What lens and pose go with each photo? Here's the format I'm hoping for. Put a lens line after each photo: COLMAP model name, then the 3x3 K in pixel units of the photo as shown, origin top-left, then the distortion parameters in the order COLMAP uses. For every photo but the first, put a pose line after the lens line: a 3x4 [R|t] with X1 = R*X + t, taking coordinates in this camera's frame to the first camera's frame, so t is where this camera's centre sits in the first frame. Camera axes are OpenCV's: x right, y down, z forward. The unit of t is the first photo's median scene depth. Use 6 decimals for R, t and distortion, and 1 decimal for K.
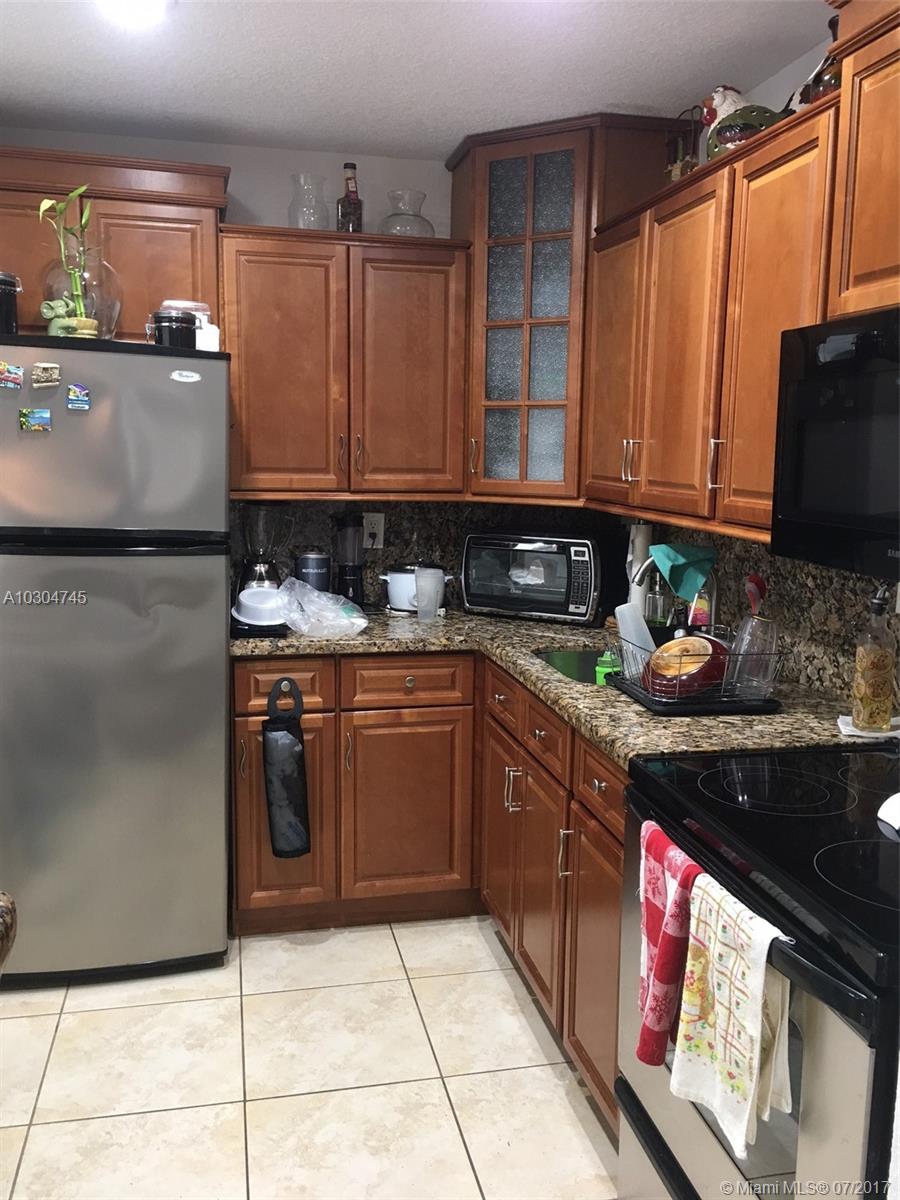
lens RADIAL K [[1018.7, 0, 456.6], [0, 1018.7, 593.5], [0, 0, 1]] dist [0.087182, -0.126882]
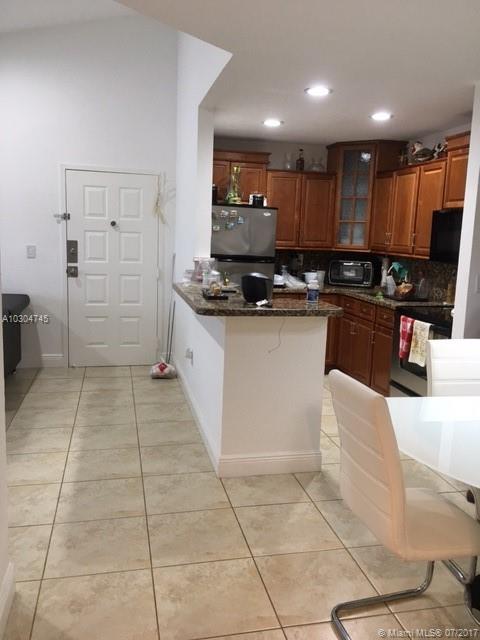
lens RADIAL K [[544.8, 0, 242.0], [0, 544.8, 312.3], [0, 0, 1]] dist [0.094981, -0.130533]
pose [[0.999834, 0.018133, 0.001728, -0.344359], [-0.018145, 0.999811, 0.007030, 0.125850], [-0.001600, -0.007061, 0.999974, -0.944960]]
